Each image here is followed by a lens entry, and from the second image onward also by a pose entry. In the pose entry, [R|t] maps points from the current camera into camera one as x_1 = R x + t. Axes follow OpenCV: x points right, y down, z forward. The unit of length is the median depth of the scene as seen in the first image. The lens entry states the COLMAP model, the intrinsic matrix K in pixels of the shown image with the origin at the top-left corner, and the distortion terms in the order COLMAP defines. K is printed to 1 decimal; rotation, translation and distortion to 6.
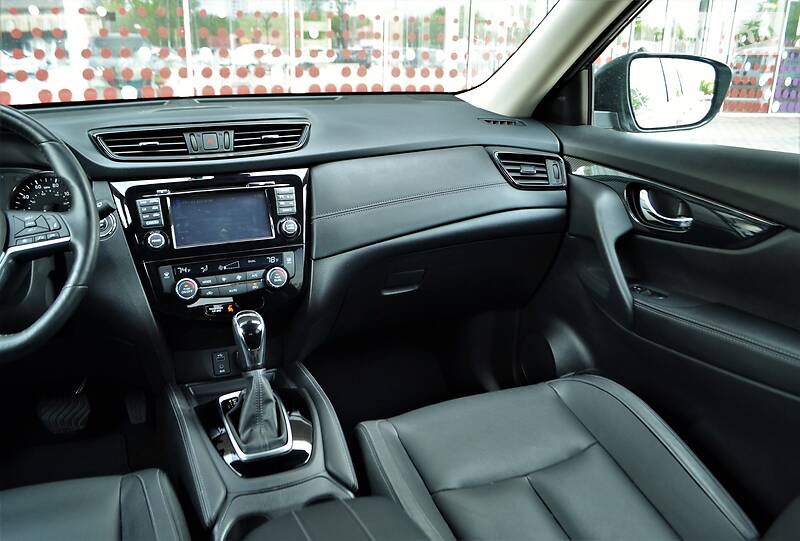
lens RADIAL K [[650.7, 0, 400.0], [0, 650.7, 270.5], [0, 0, 1]] dist [-0.083026, 0.000808]
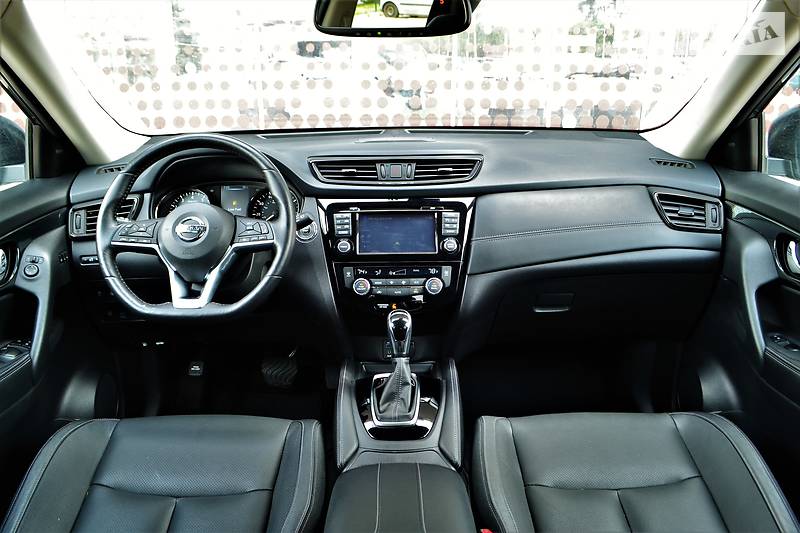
lens RADIAL K [[624.8, 0, 400.0], [0, 624.8, 266.5], [0, 0, 1]] dist [-0.089975, 0.000419]
pose [[0.925011, 0.107471, -0.364425, 0.172144], [-0.112301, 0.993642, 0.007980, -0.027446], [0.362965, 0.033543, 0.931199, -0.115383]]
